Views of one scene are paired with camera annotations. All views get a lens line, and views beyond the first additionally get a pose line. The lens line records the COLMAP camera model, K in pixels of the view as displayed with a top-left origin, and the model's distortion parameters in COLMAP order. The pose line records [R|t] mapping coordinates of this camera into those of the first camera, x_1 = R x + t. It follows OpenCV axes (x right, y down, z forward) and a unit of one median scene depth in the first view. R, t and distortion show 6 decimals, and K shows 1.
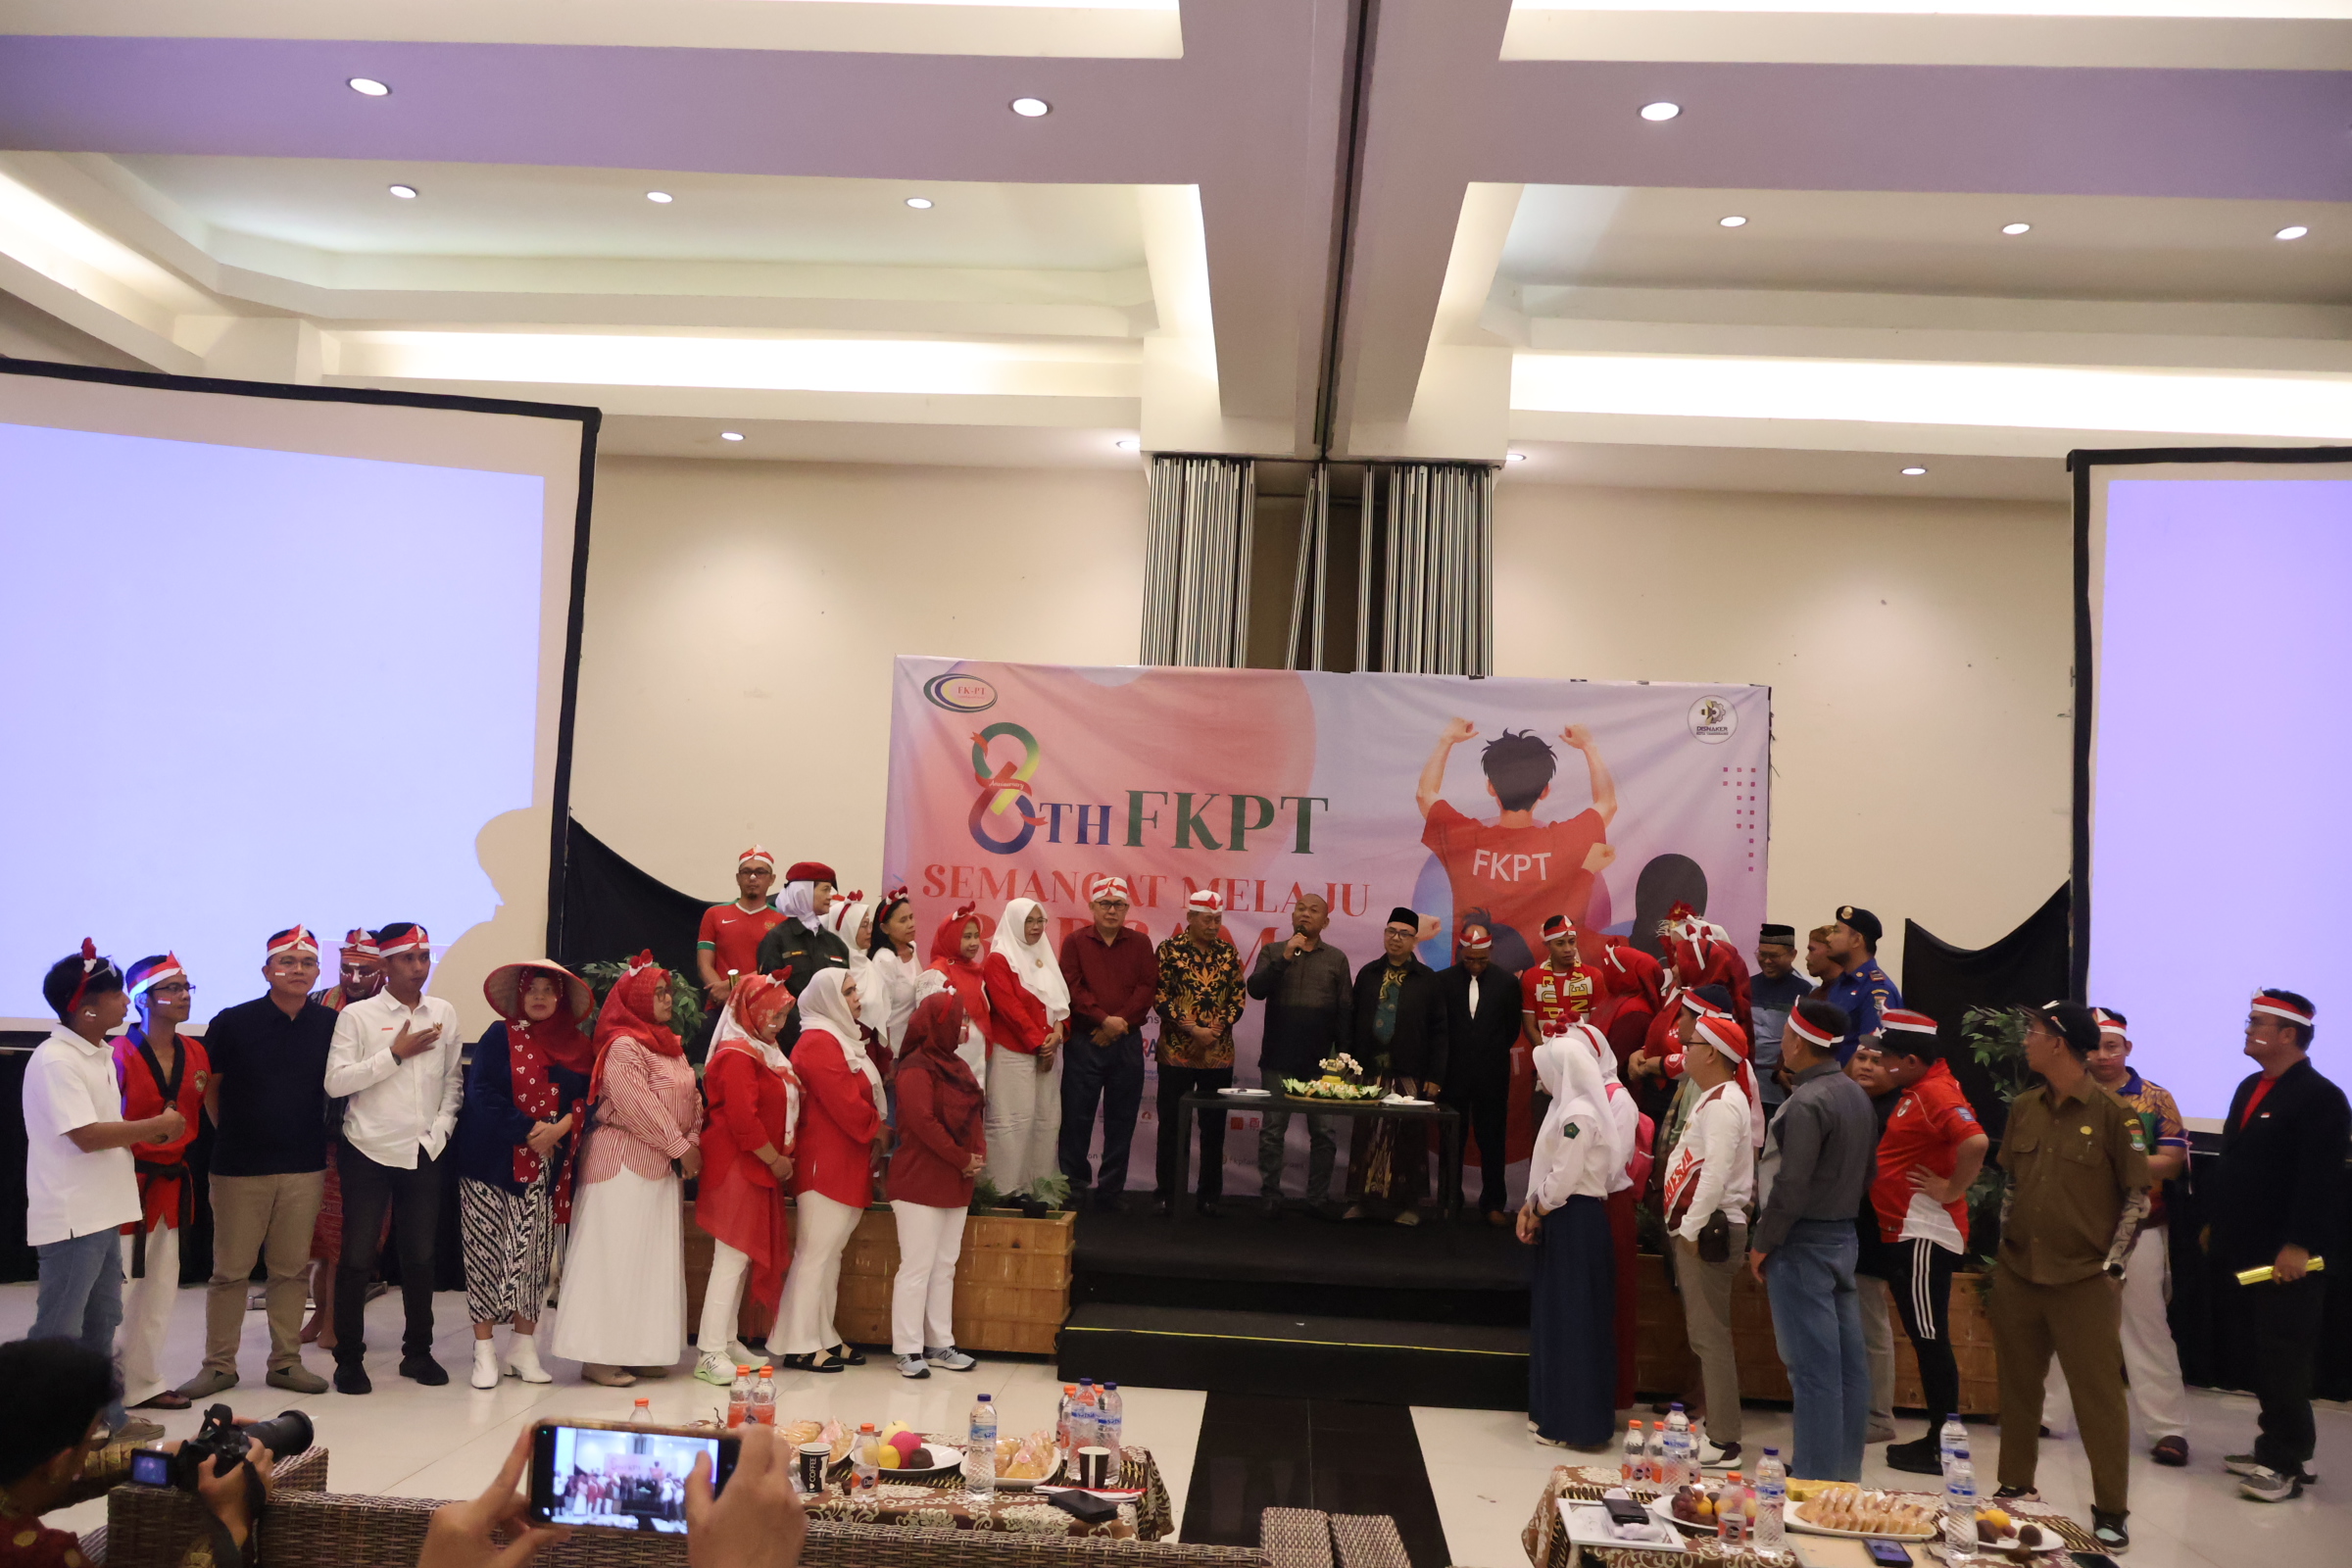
lens RADIAL K [[1972.9, 0, 1176.4], [0, 1972.9, 769.5], [0, 0, 1]] dist [0.001126, 0.015322]
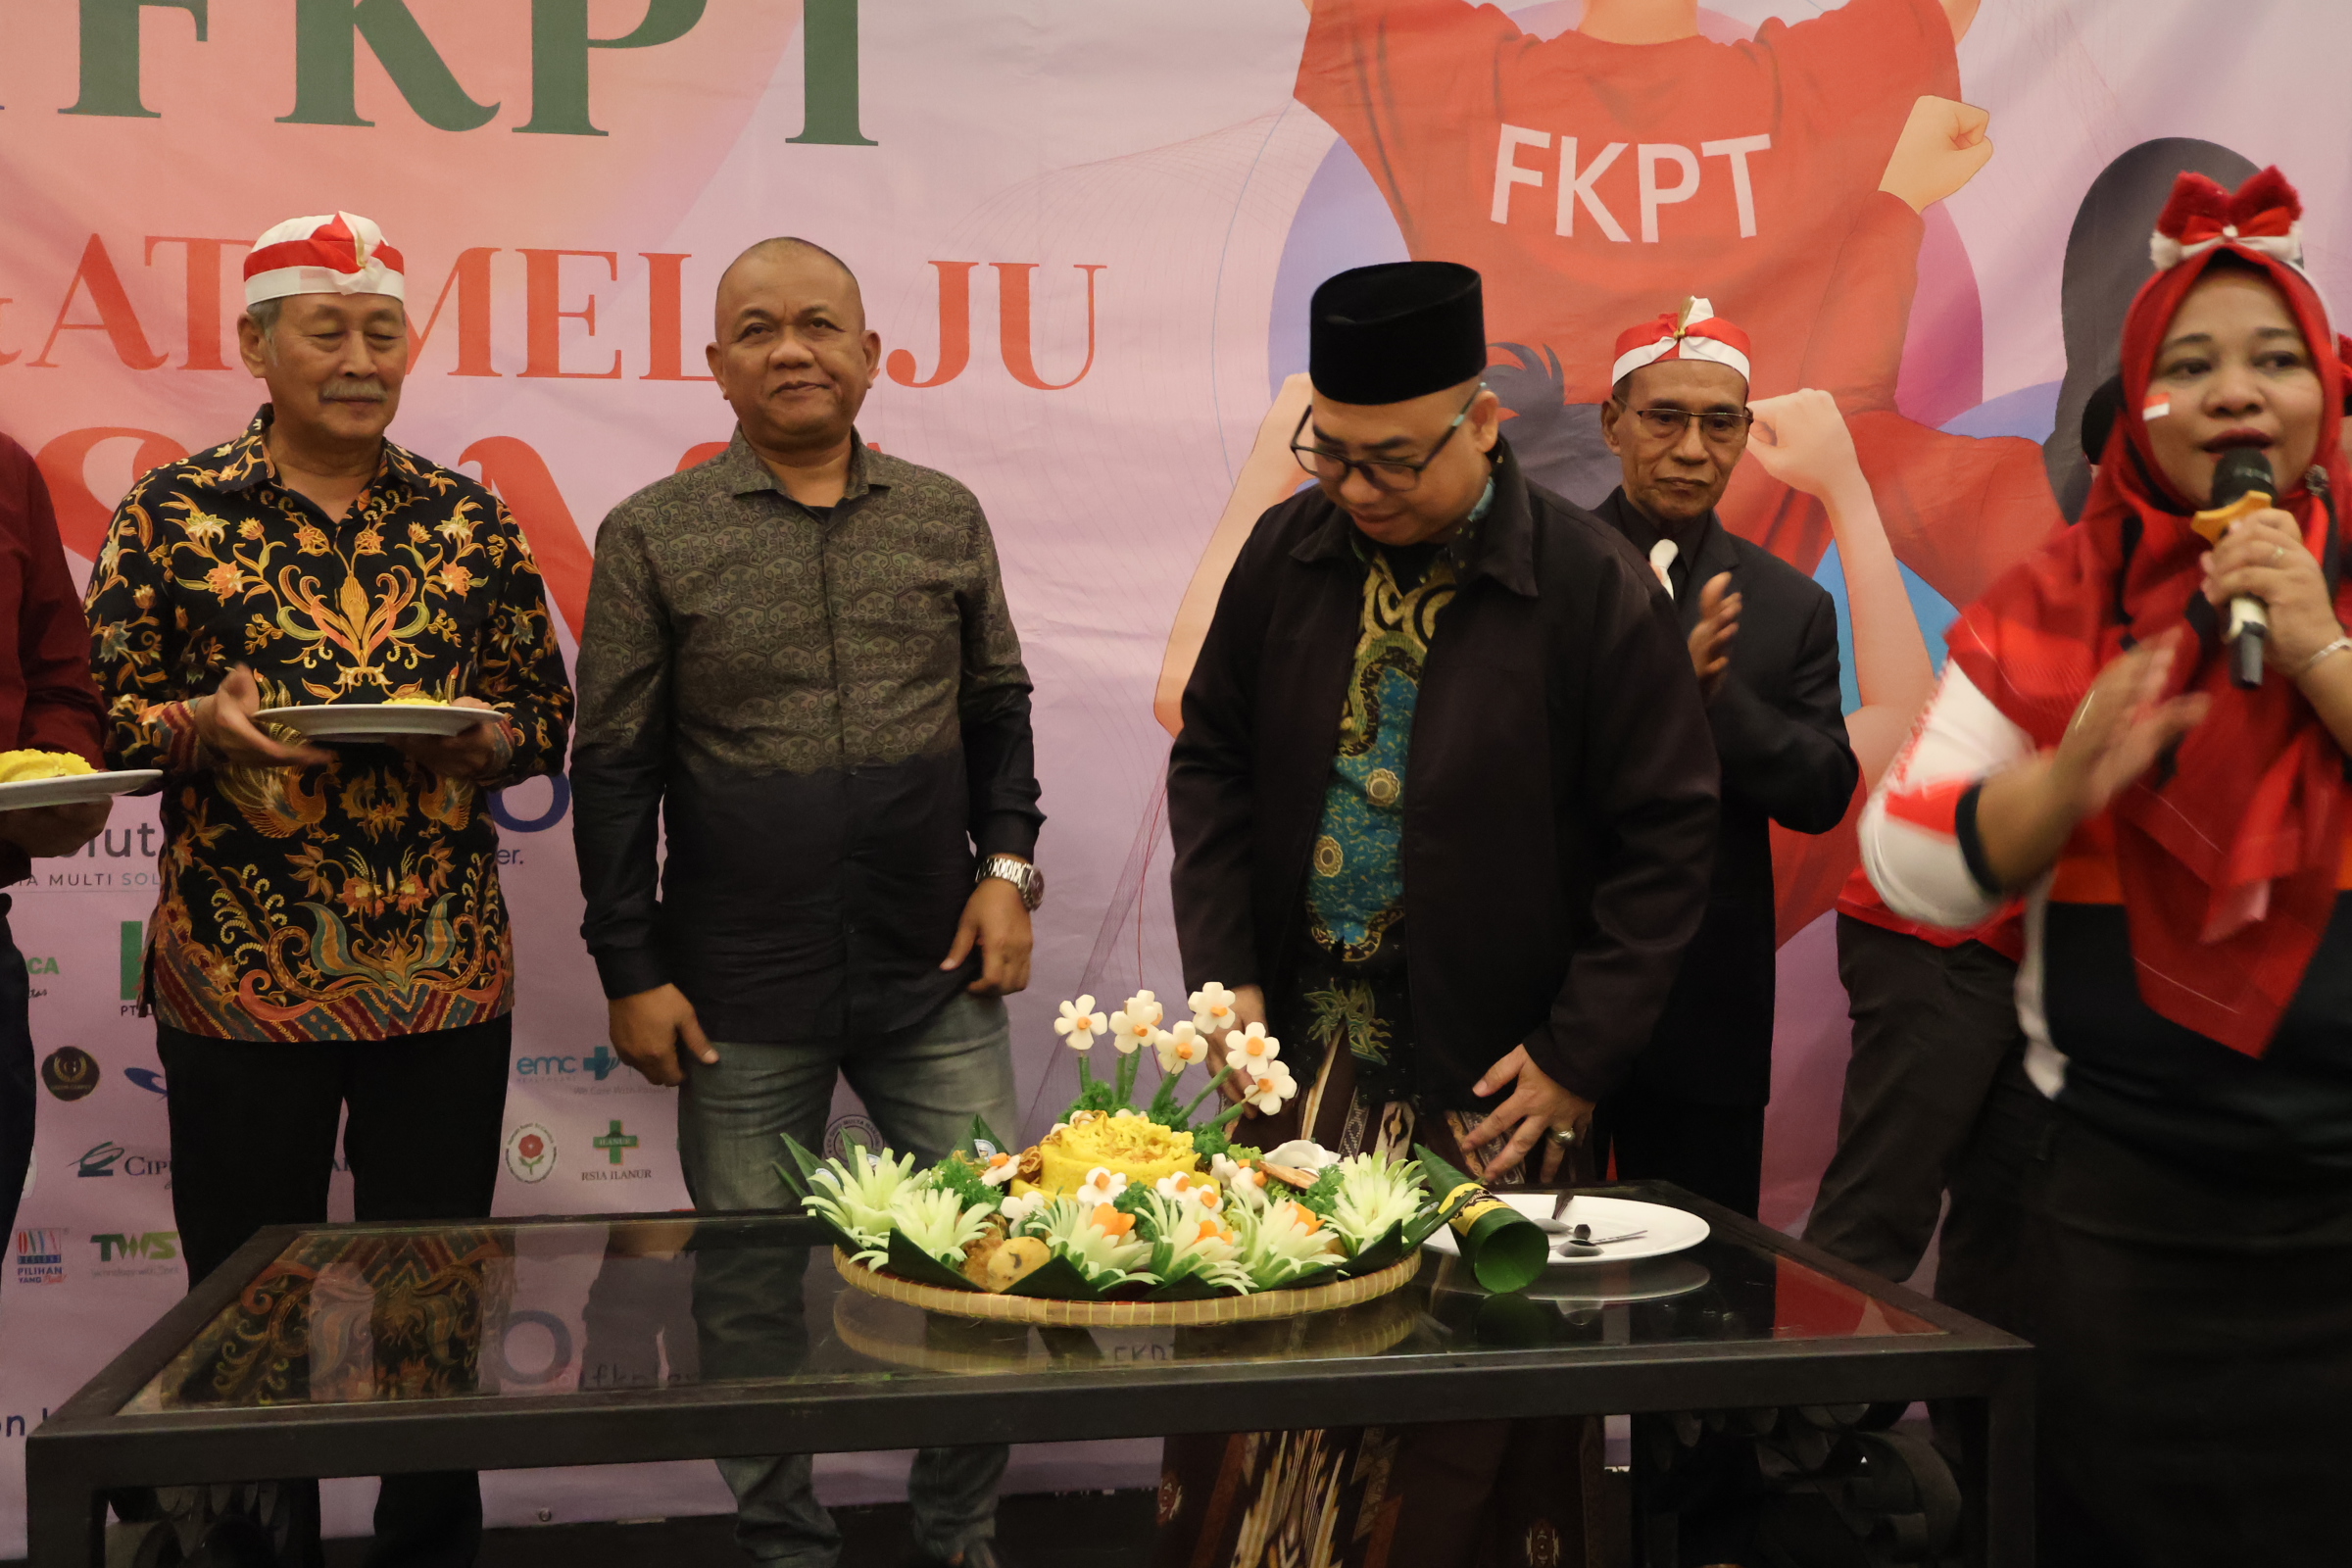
lens RADIAL K [[2439.6, 0, 1178.0], [0, 2439.6, 773.8], [0, 0, 1]] dist [0.003689, 0.005487]
pose [[0.974000, -0.051218, 0.220683, 0.034539], [0.028642, 0.994132, 0.104314, 0.090796], [-0.224731, -0.095281, 0.969751, 0.686000]]
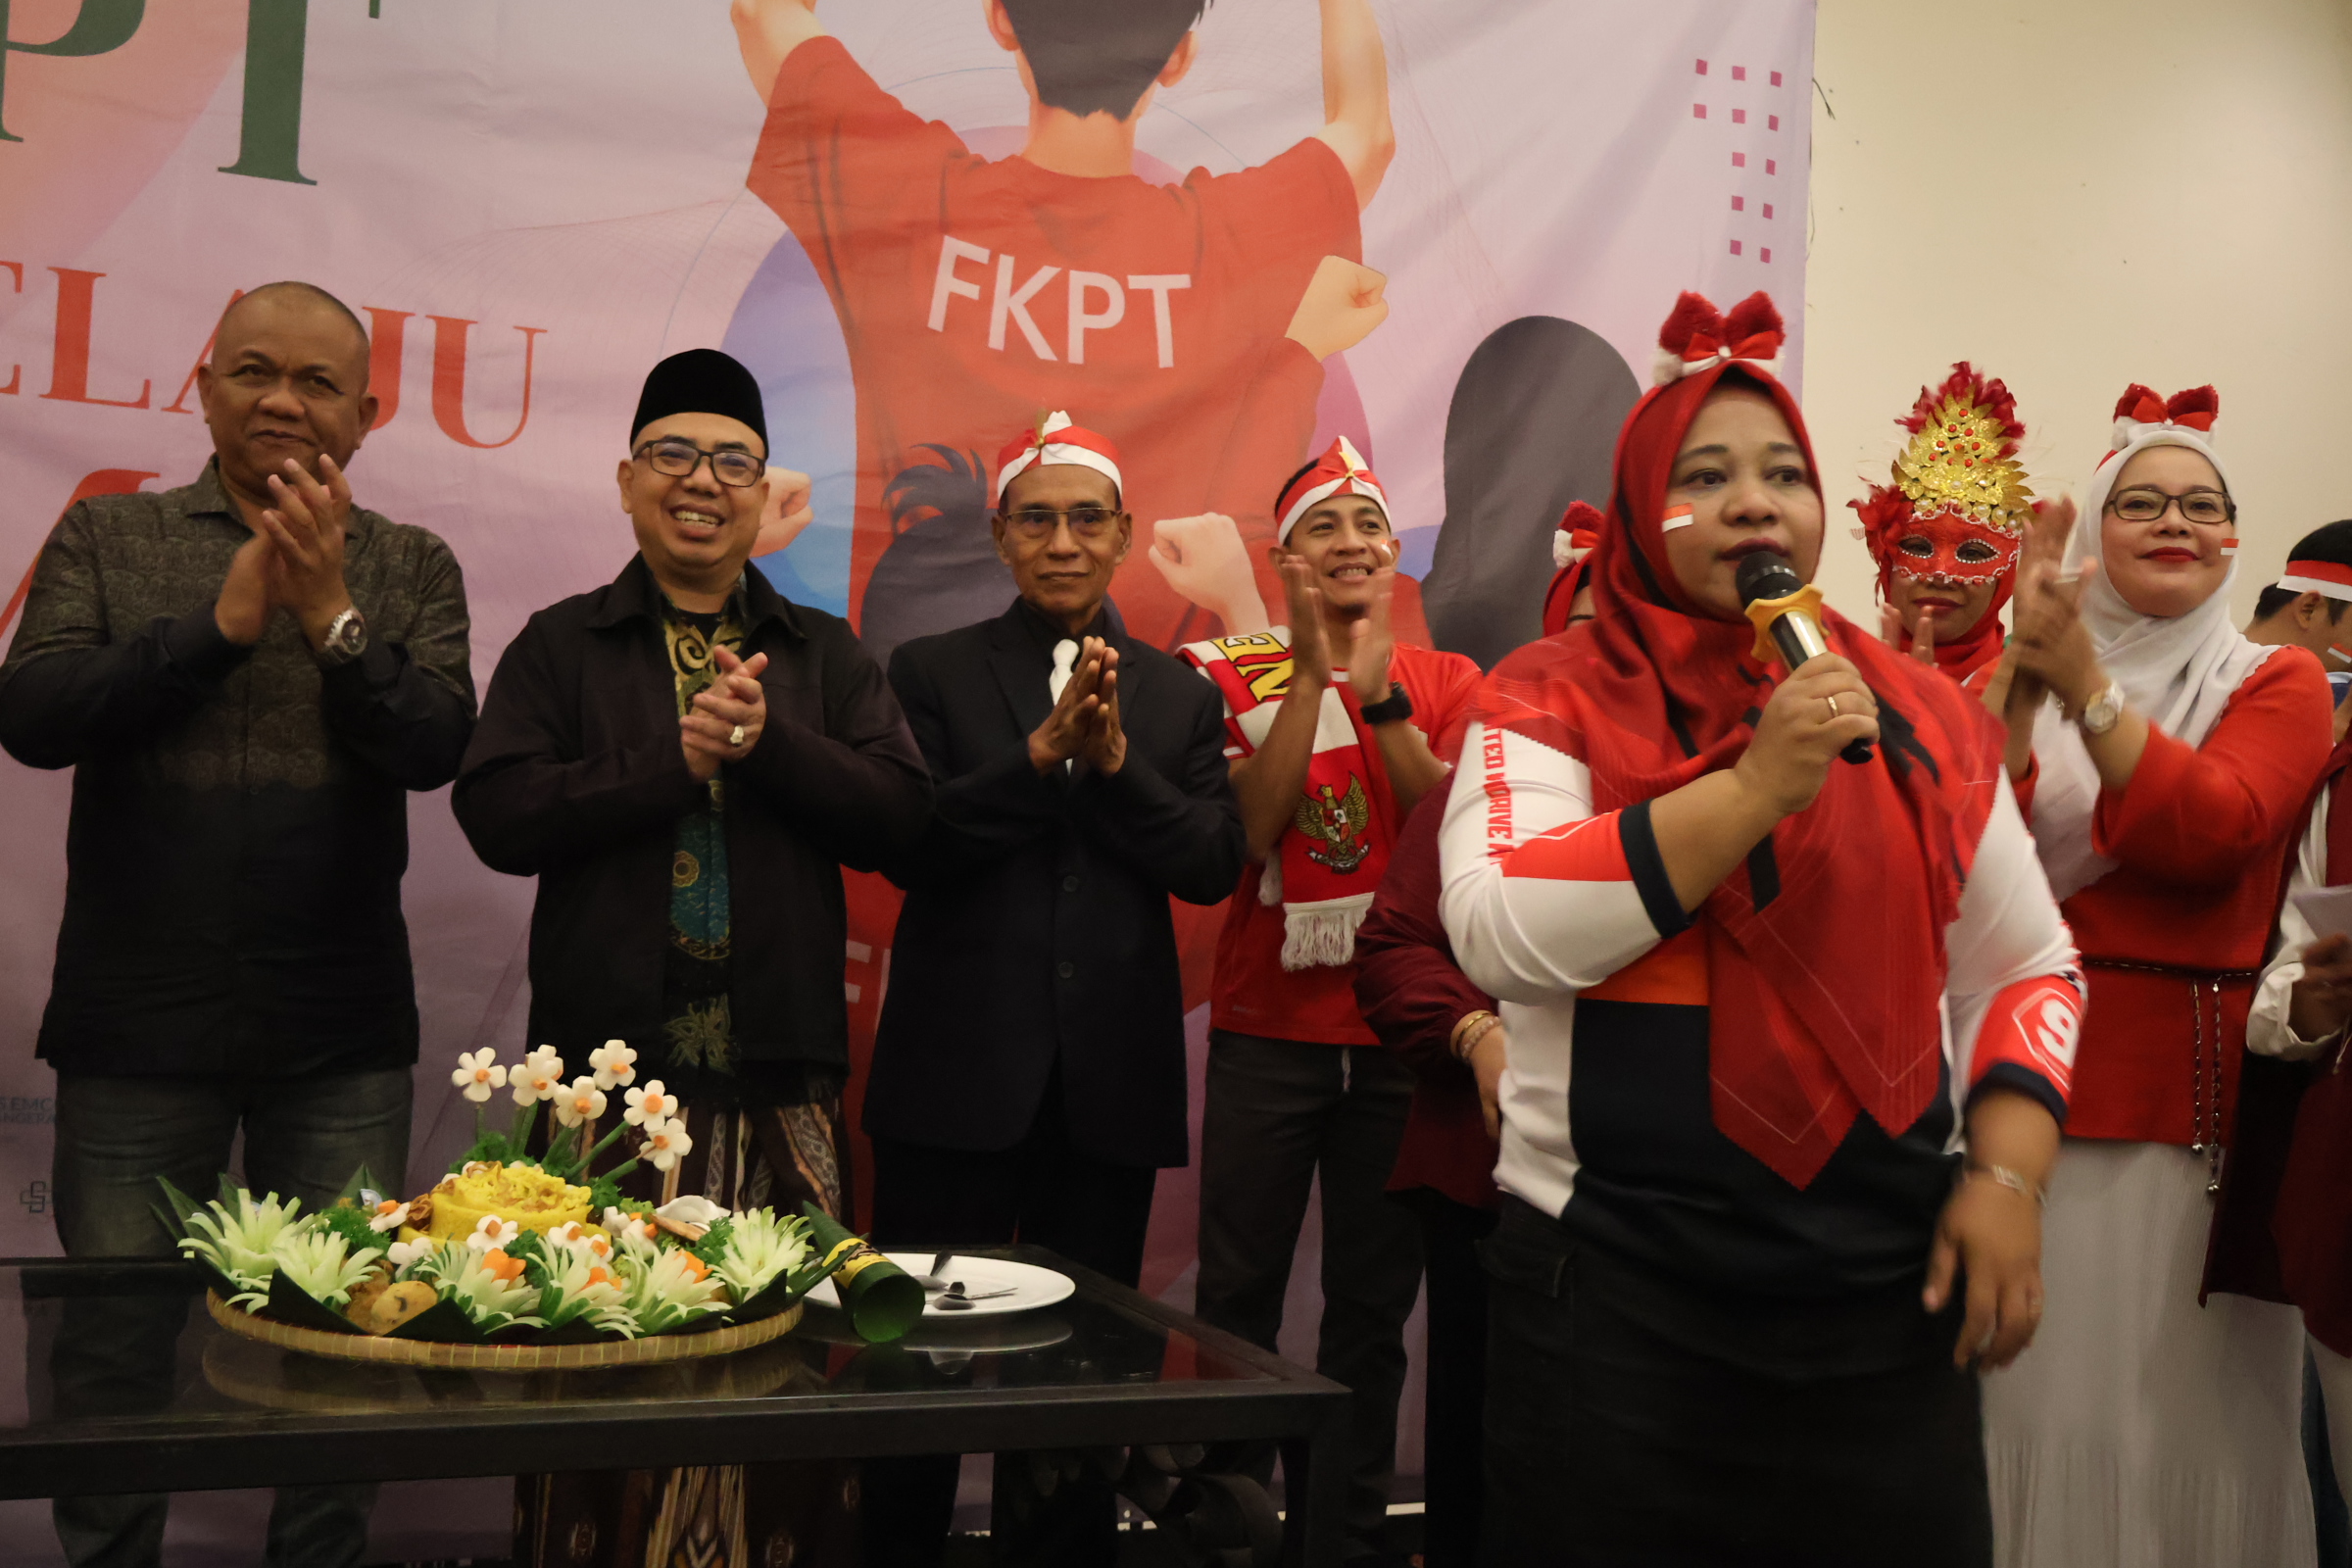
lens RADIAL K [[2439.6, 0, 1178.0], [0, 2439.6, 773.8], [0, 0, 1]] dist [0.003689, 0.005487]
pose [[0.894229, 0.016286, 0.447314, 0.030763], [-0.051623, 0.996422, 0.066922, 0.090221], [-0.444624, -0.082935, 0.891870, 0.675426]]
